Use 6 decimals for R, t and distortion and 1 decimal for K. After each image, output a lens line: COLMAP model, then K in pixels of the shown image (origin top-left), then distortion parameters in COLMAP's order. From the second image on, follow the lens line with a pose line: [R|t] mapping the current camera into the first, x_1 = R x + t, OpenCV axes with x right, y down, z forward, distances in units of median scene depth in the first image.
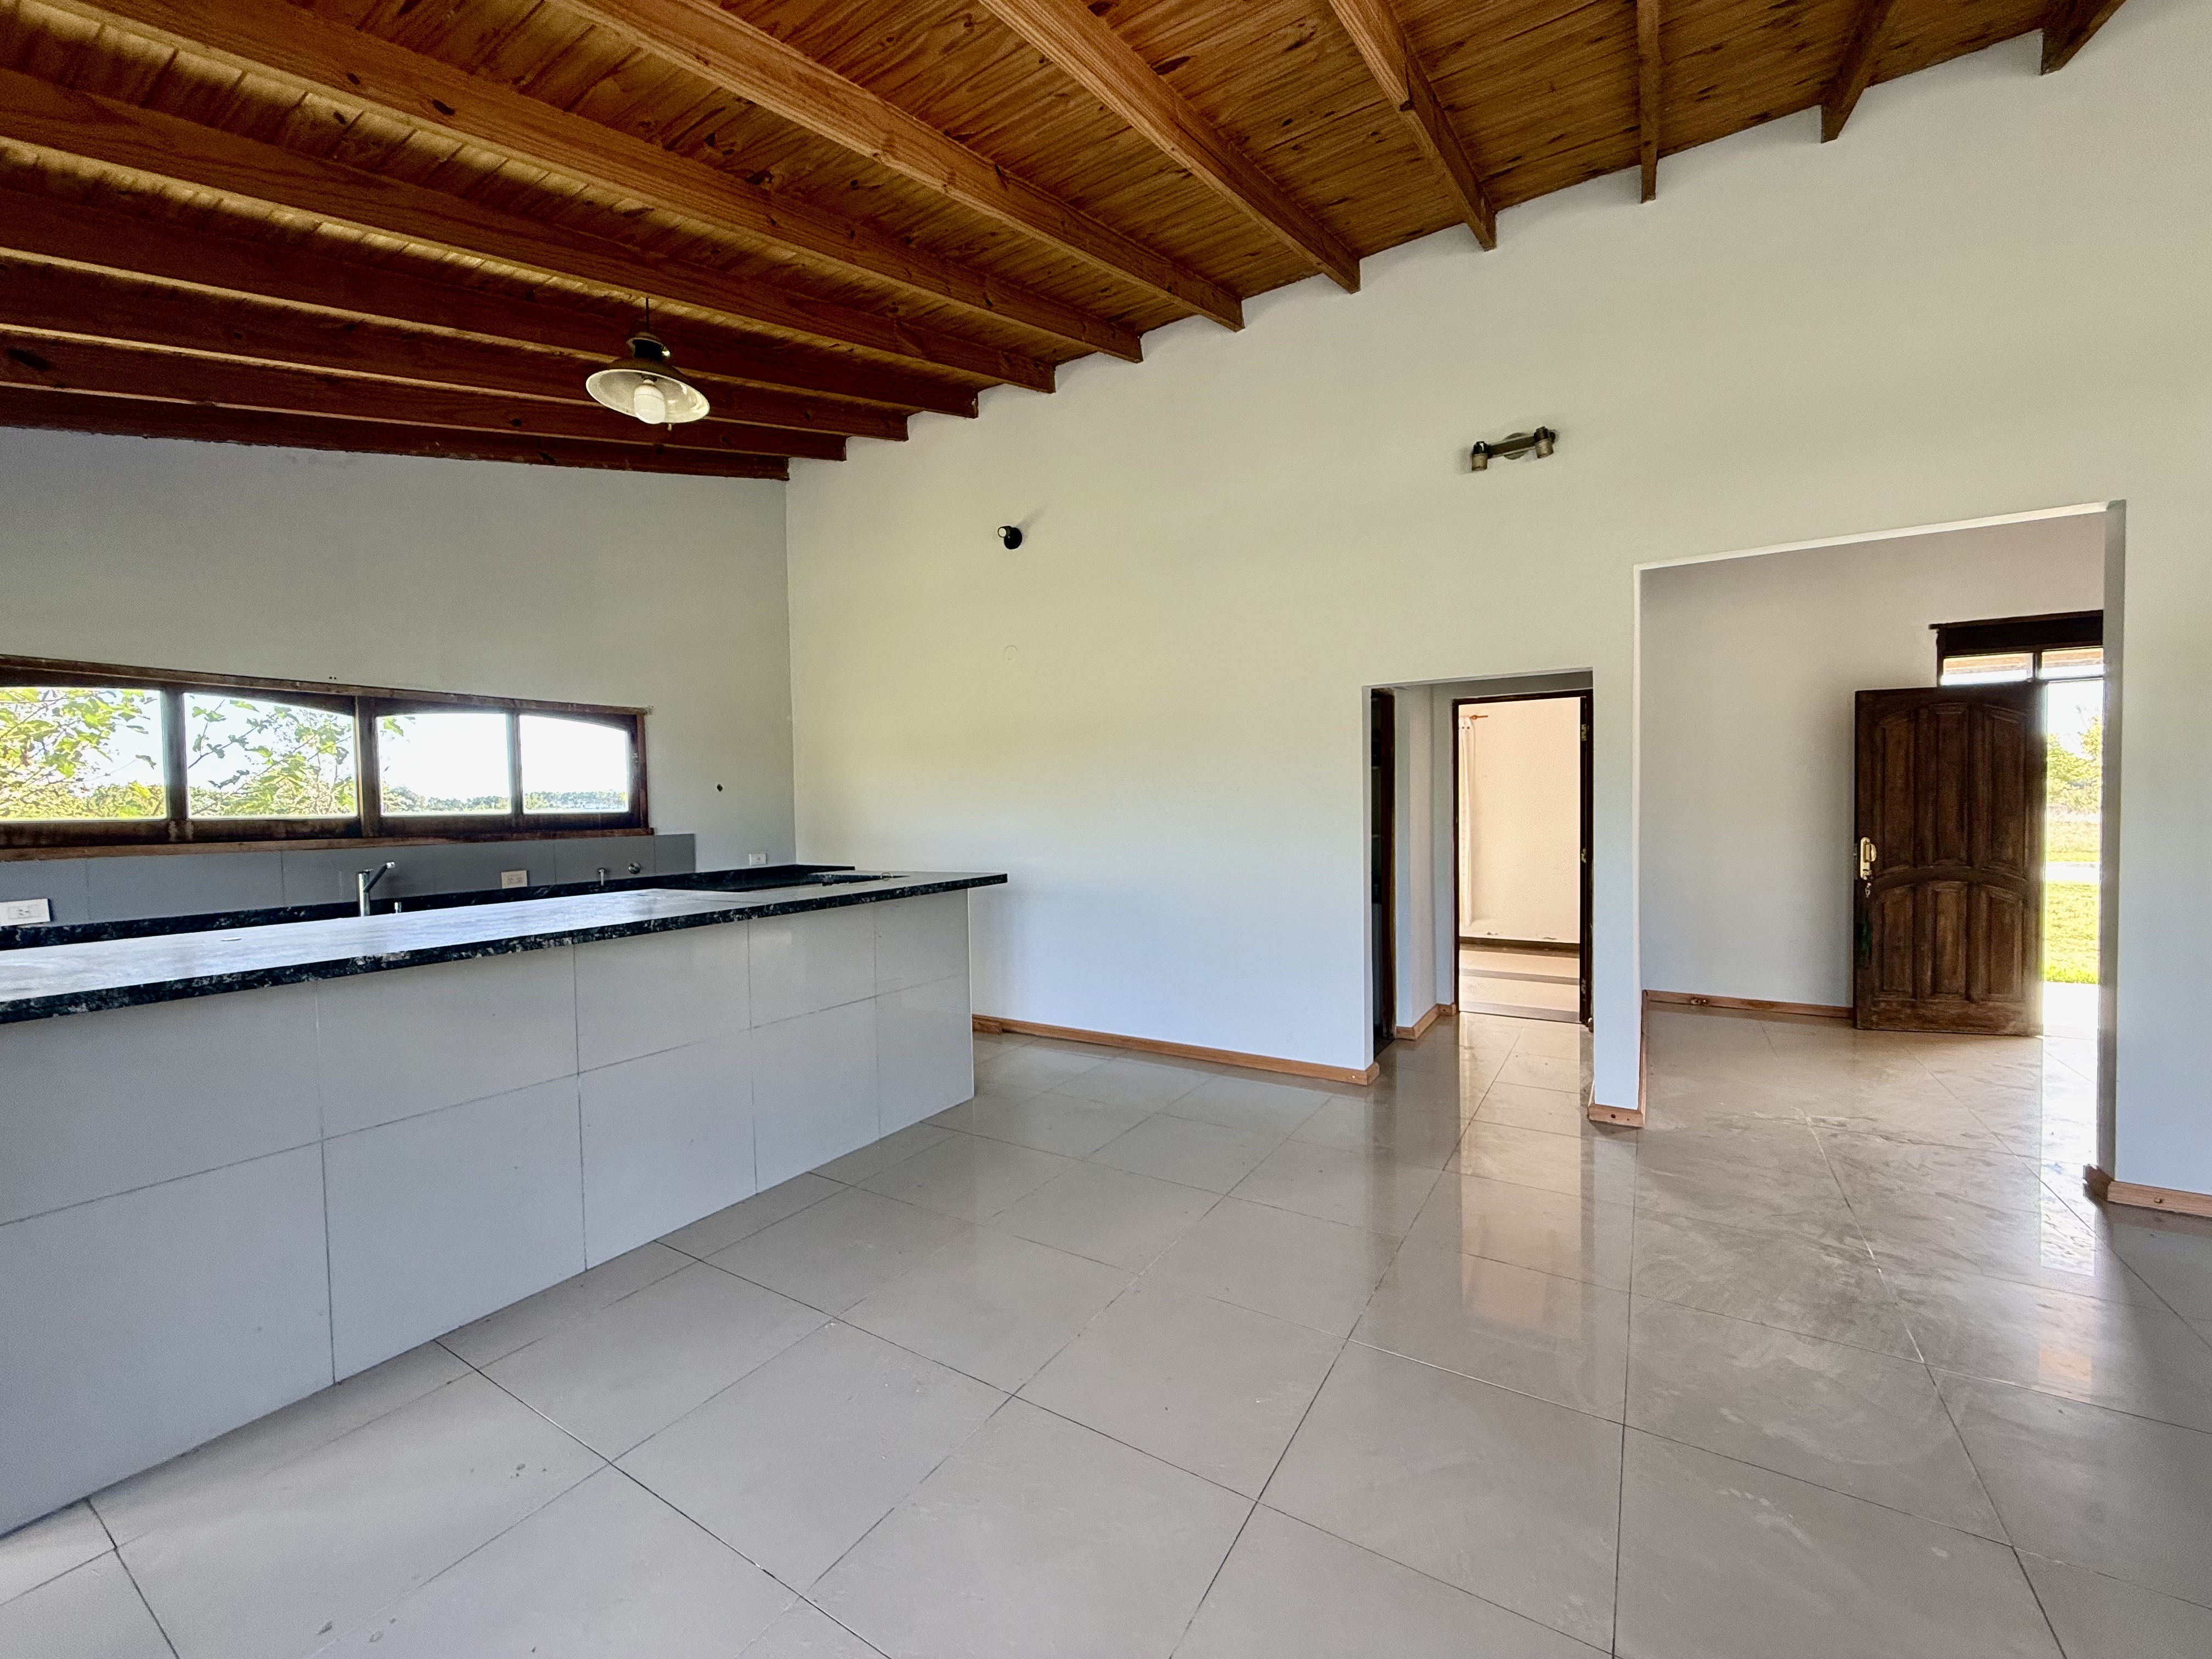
lens RADIAL K [[880.6, 0, 1100.0], [0, 880.6, 830.0], [0, 0, 1]] dist [0.000112, 0.000038]
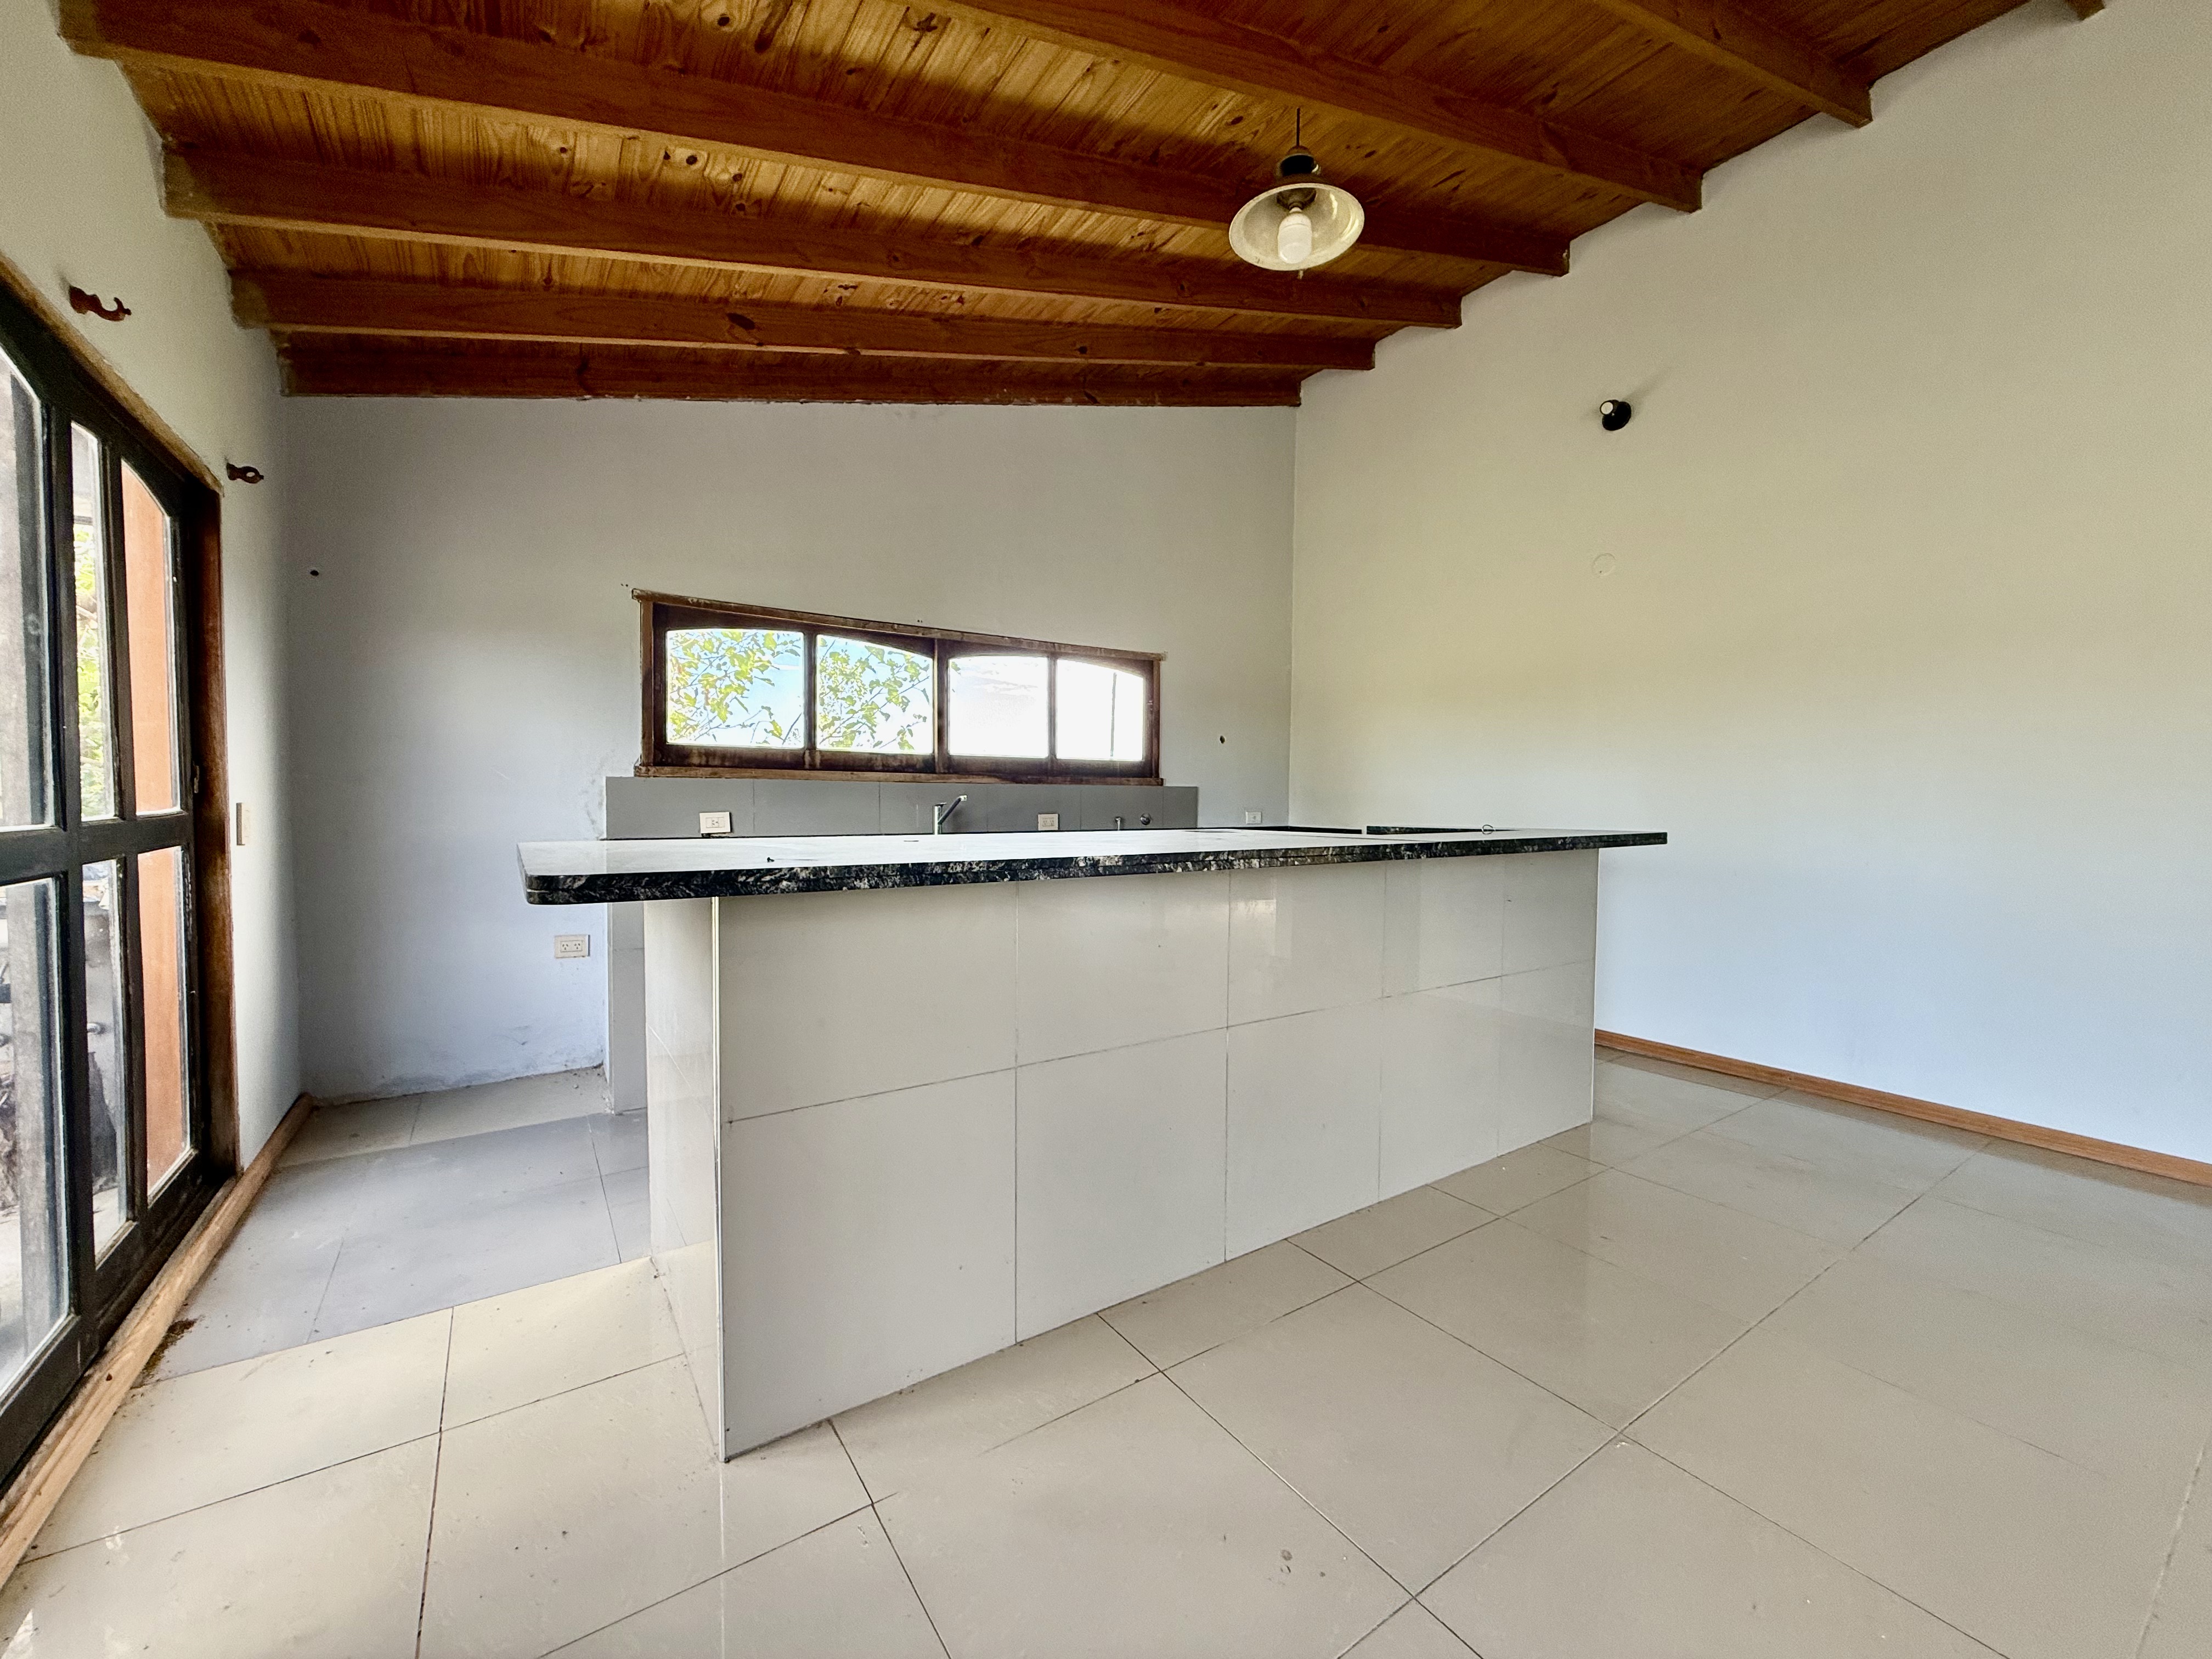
lens RADIAL K [[880.6, 0, 1100.0], [0, 880.6, 830.0], [0, 0, 1]] dist [0.000112, 0.000038]
pose [[0.913360, 0.043052, -0.404870, -0.215415], [-0.037819, 0.999066, 0.020920, 0.044382], [0.405392, -0.003796, 0.914135, 0.109016]]
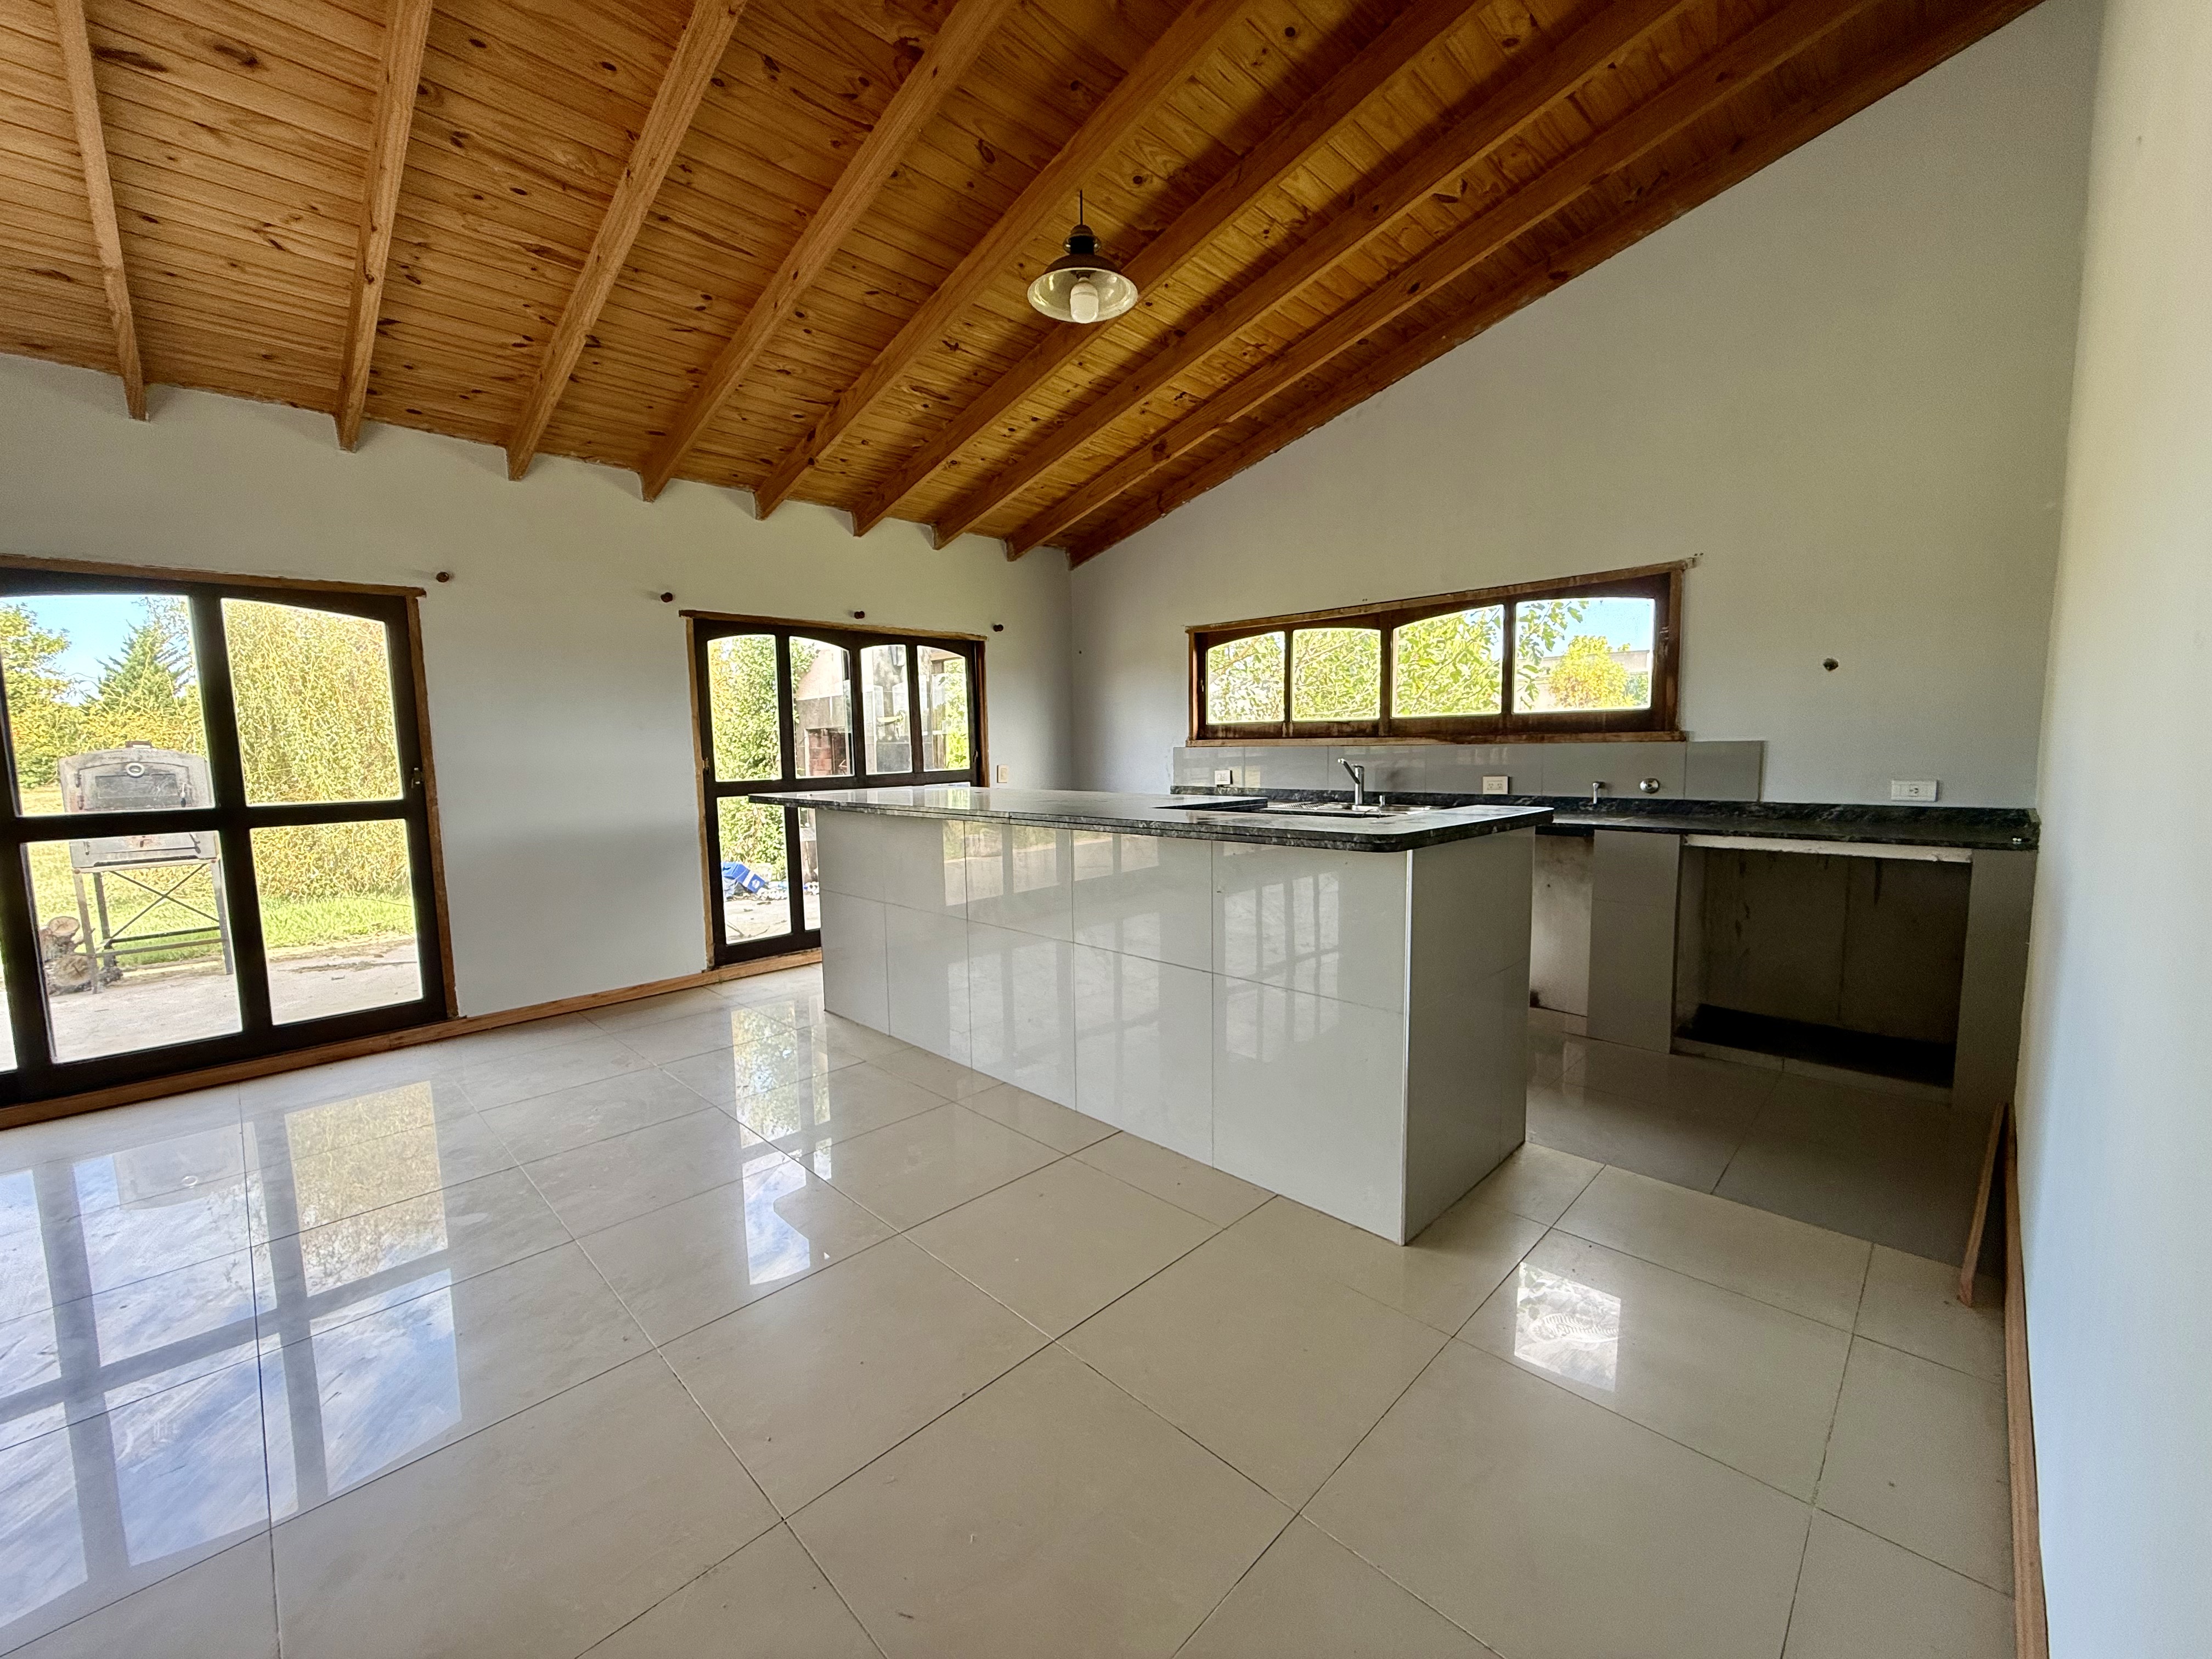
lens RADIAL K [[876.8, 0, 1098.8], [0, 876.8, 830.0], [0, 0, 1]] dist [-0.001538, -0.000179]
pose [[-0.219766, 0.120287, -0.968108, 0.348960], [-0.005831, 0.992190, 0.124602, -0.010423], [0.975535, 0.033028, -0.217348, 0.847949]]
